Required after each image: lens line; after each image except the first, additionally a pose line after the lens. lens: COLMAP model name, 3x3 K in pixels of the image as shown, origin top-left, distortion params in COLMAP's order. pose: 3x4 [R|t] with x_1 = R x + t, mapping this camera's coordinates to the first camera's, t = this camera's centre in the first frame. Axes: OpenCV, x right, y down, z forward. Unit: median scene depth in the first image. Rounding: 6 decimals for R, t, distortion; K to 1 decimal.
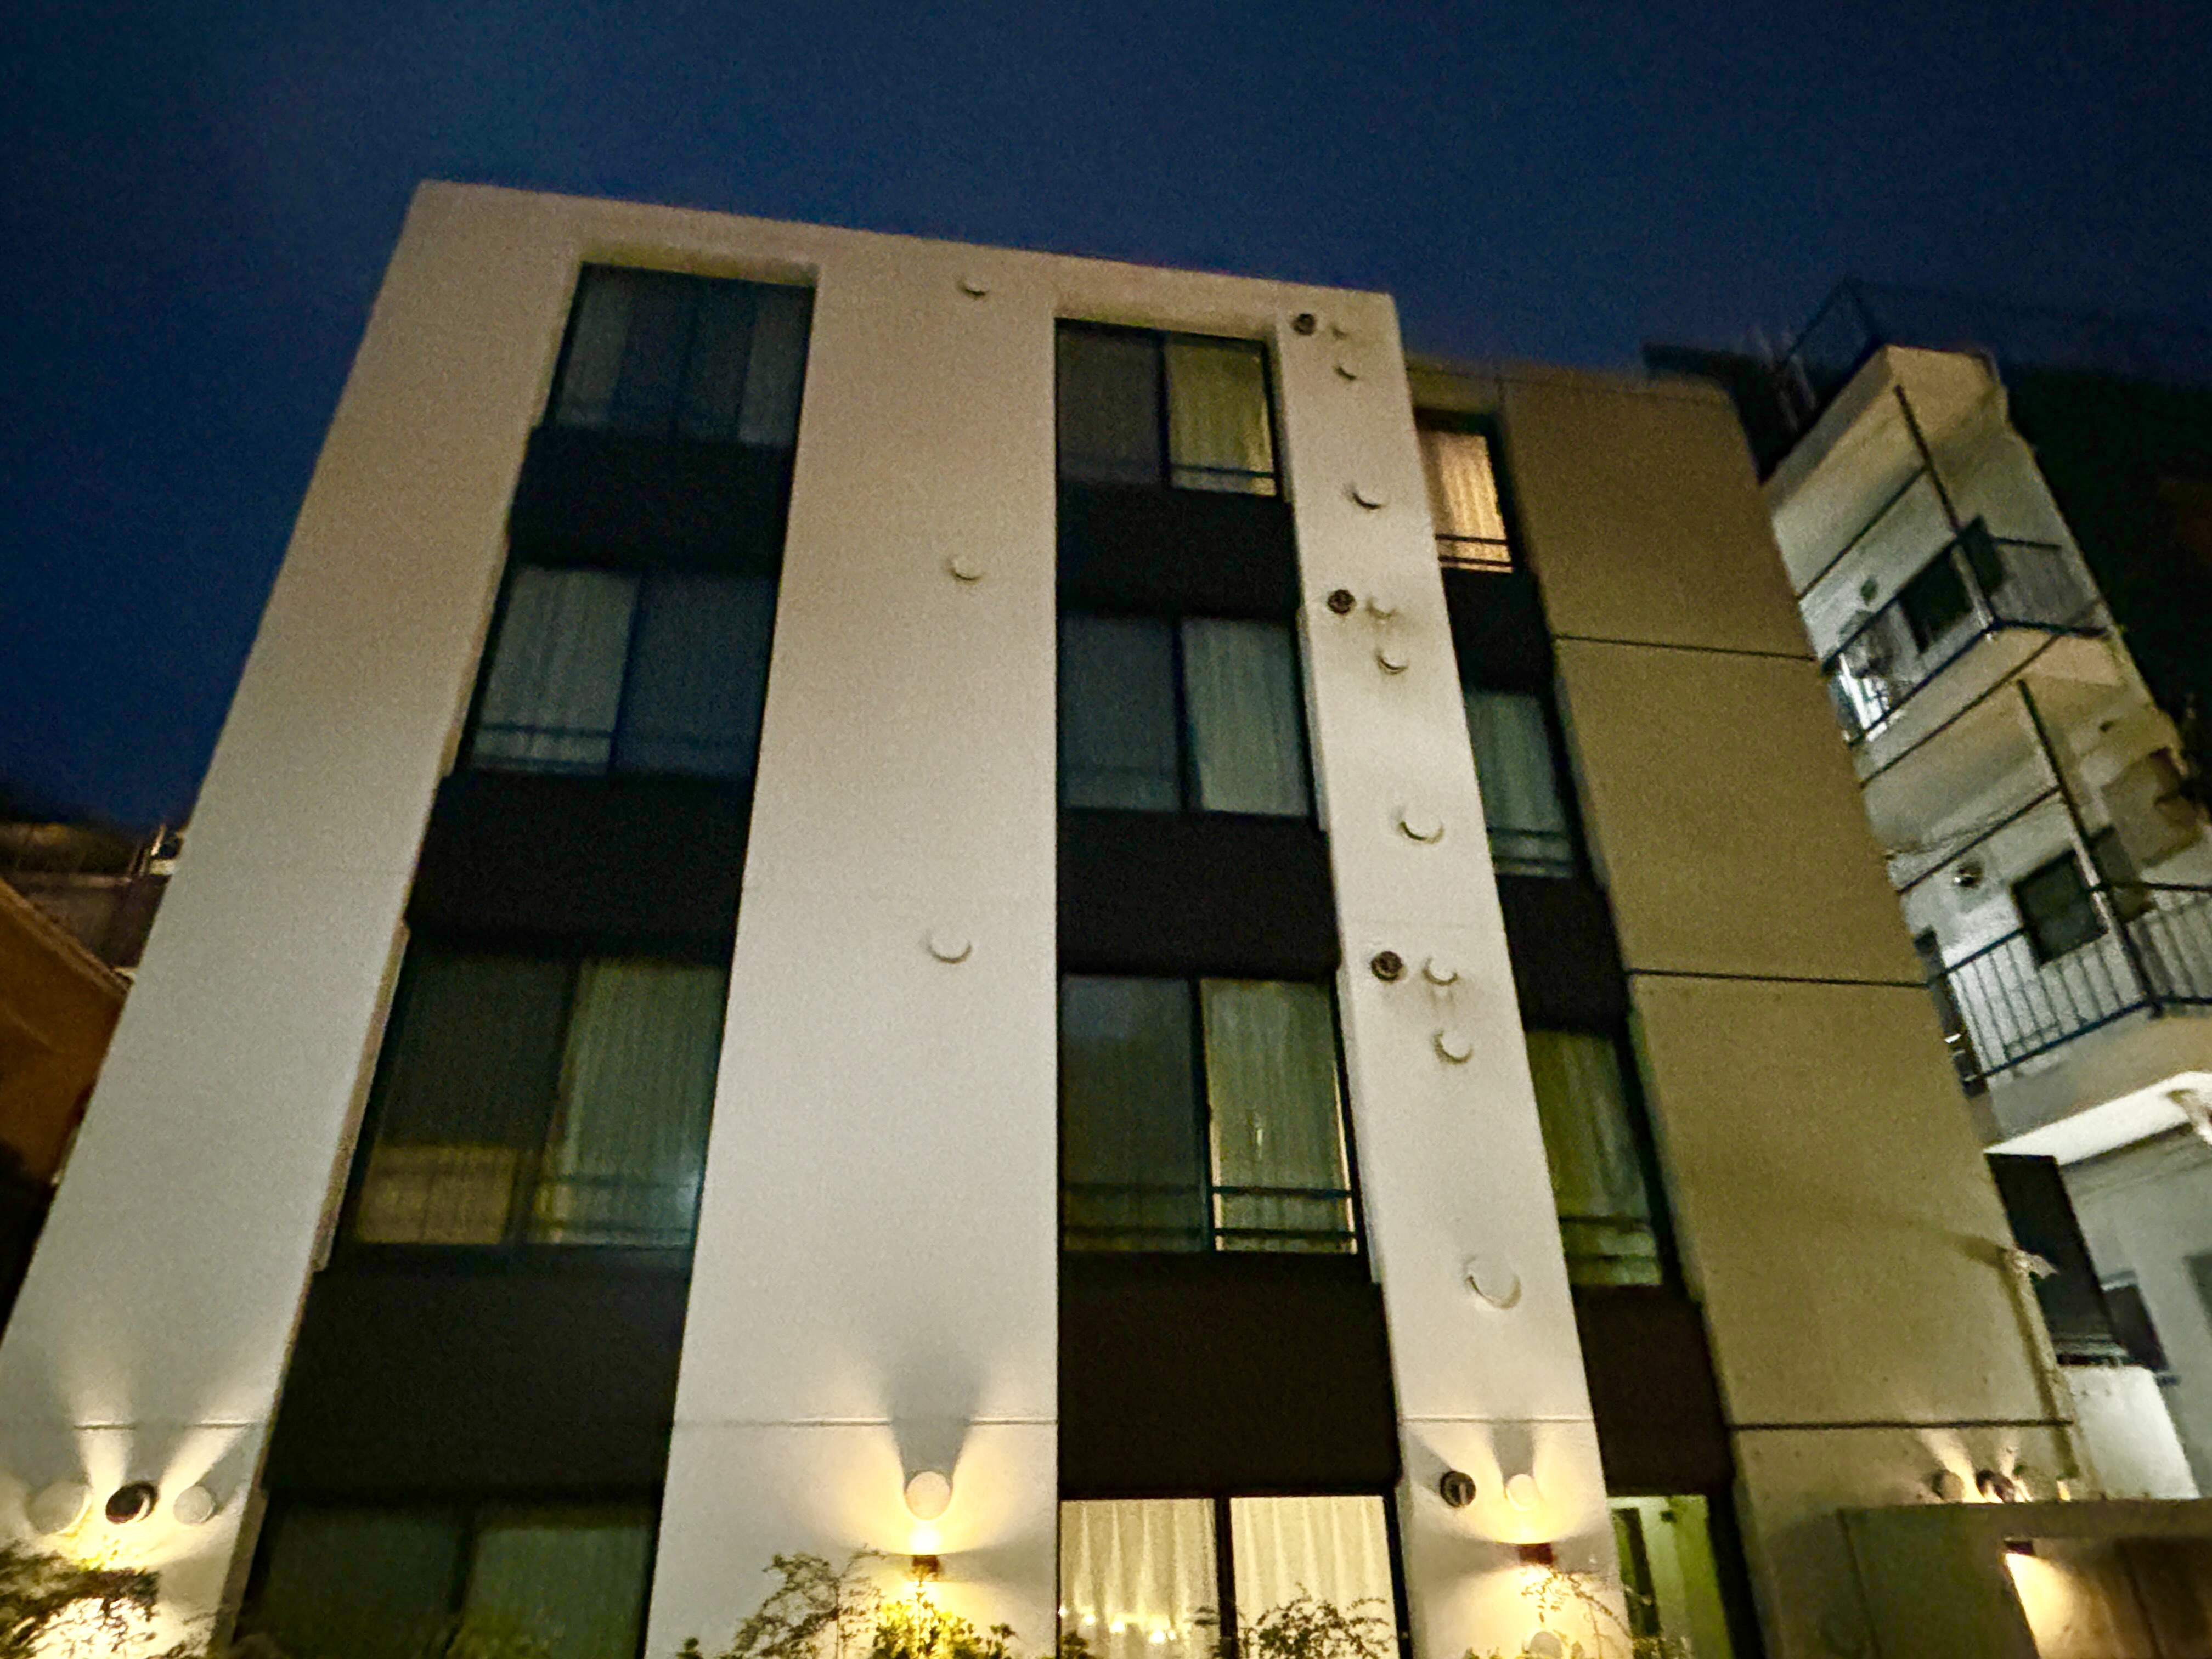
lens RADIAL K [[1317.2, 0, 1106.1], [0, 1317.2, 842.6], [0, 0, 1]] dist [-0.007906, 0.004641]
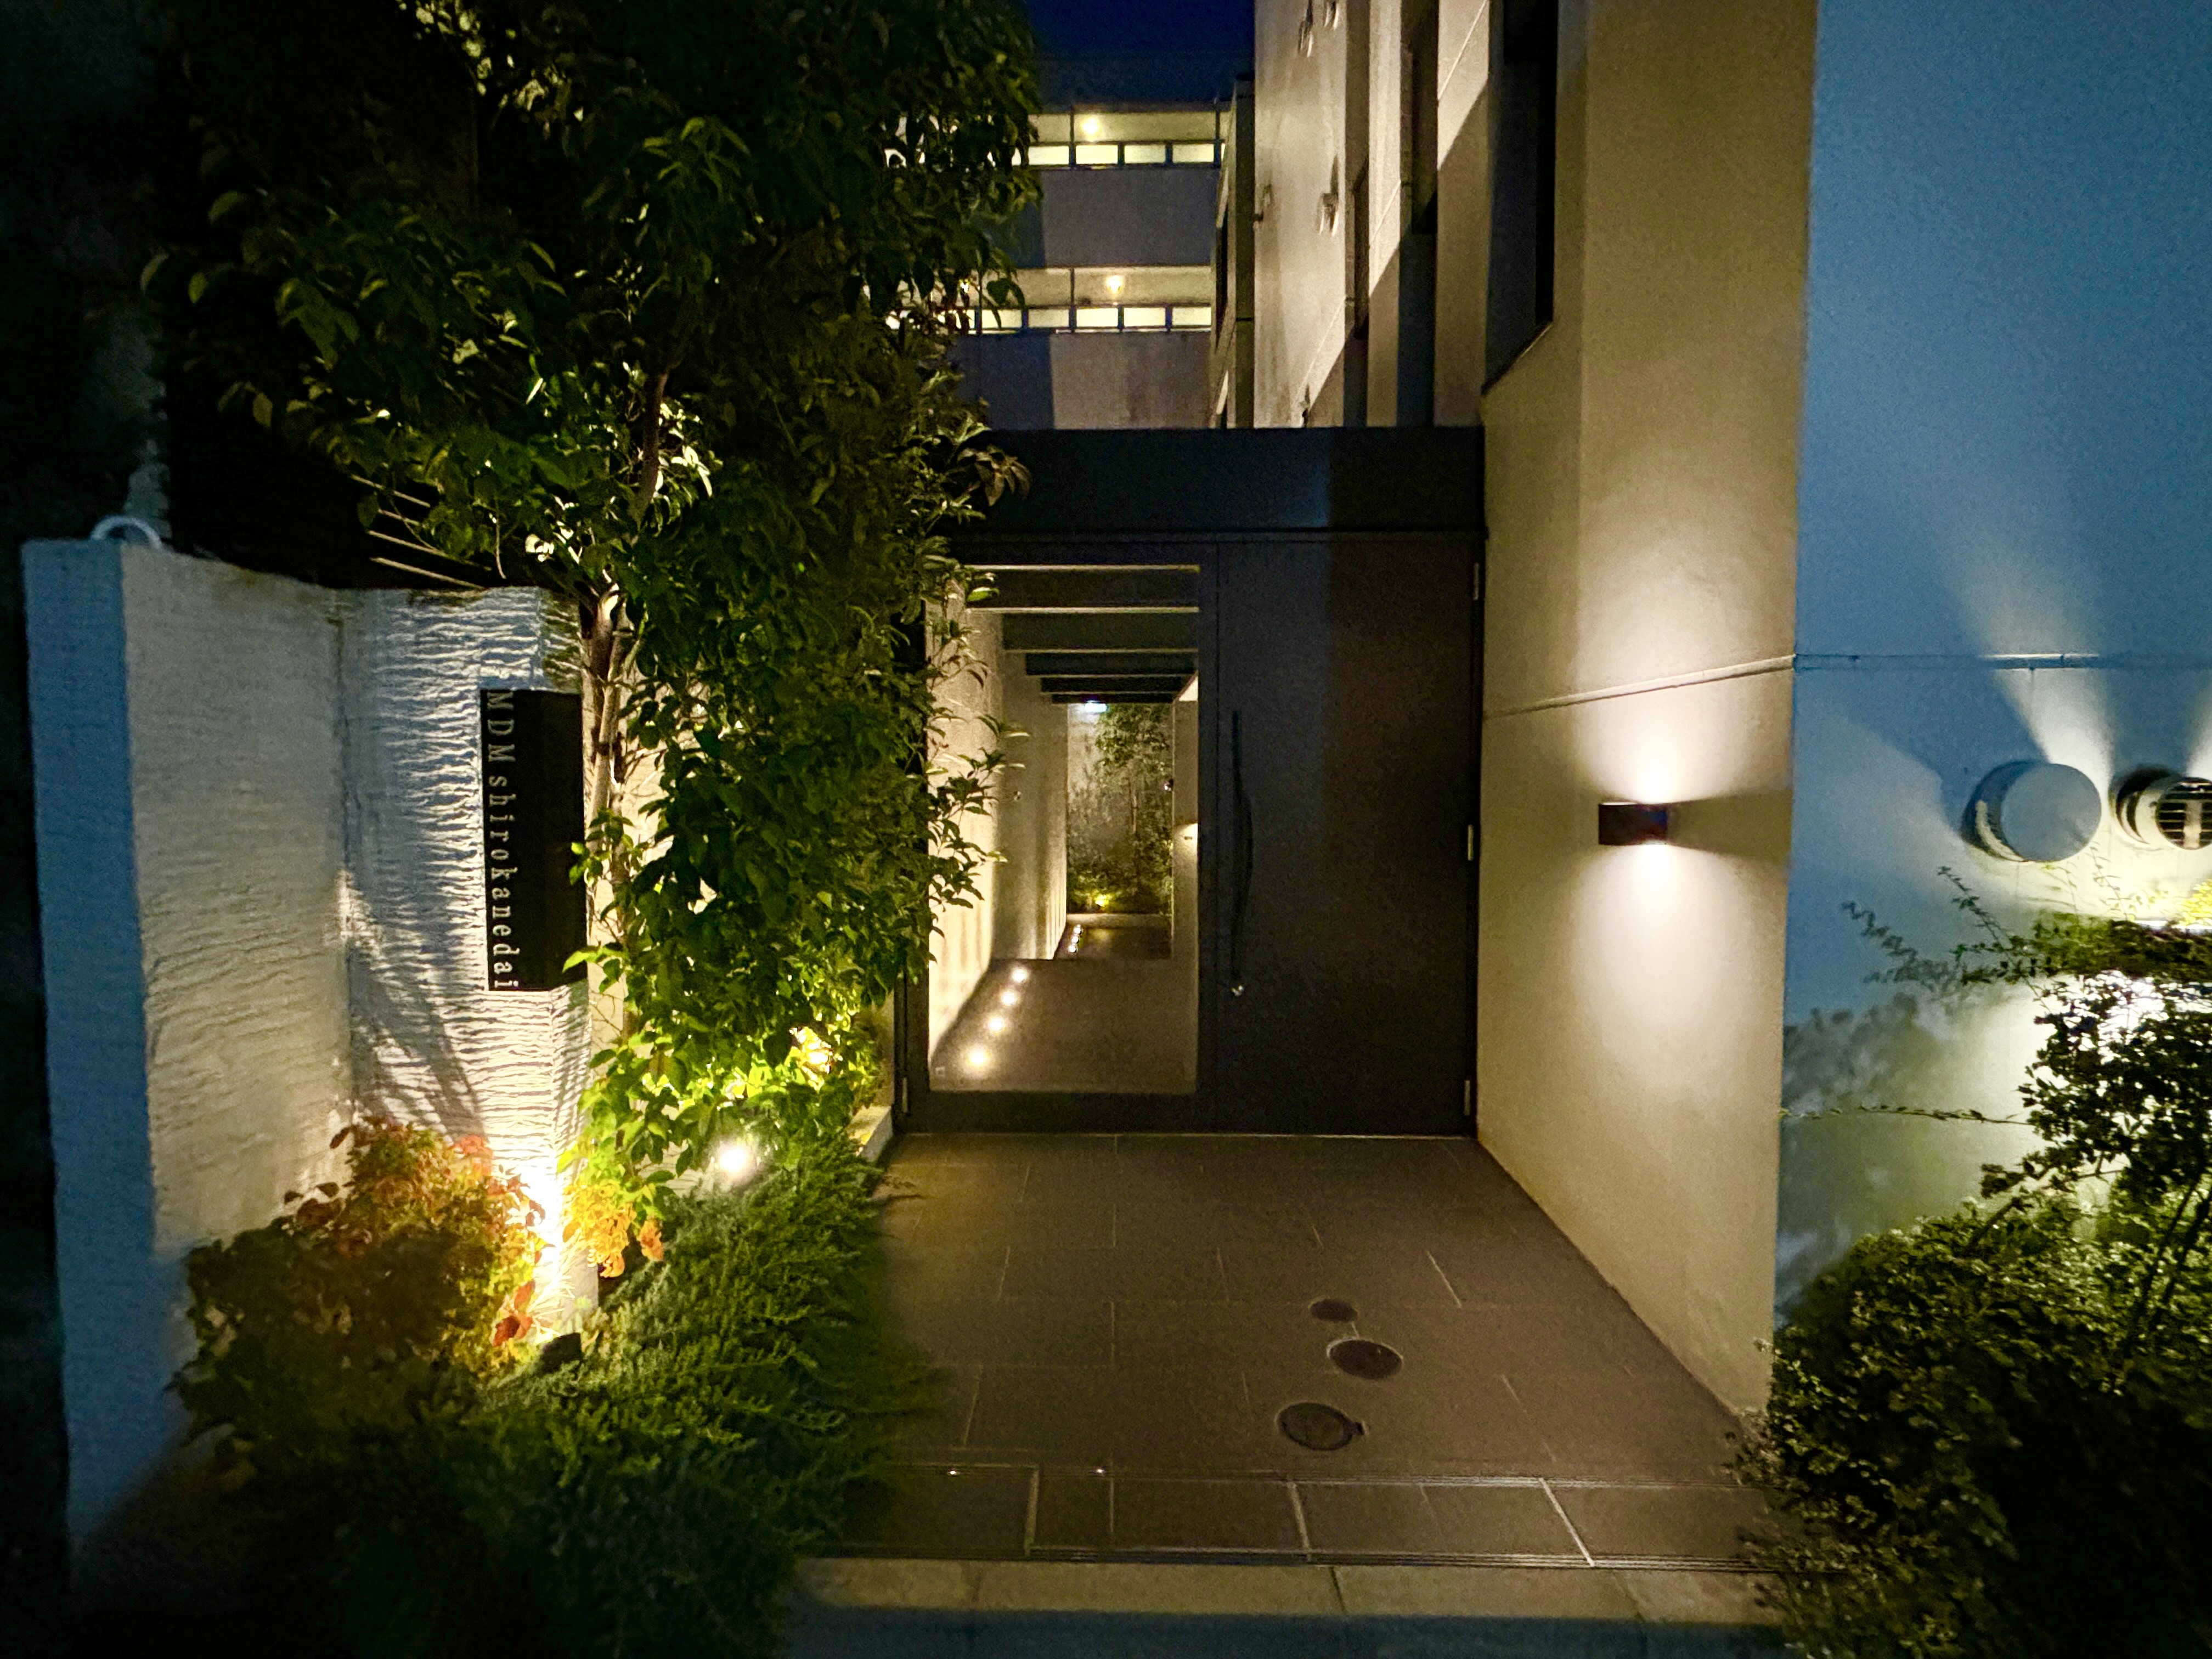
lens RADIAL K [[1044.2, 0, 1101.2], [0, 1044.2, 825.8], [0, 0, 1]] dist [-0.004010, 0.000893]
pose [[0.984688, 0.026918, -0.172235, -0.747207], [0.066360, 0.855741, 0.513132, 0.199349], [0.161201, -0.516704, 0.840851, 0.425430]]
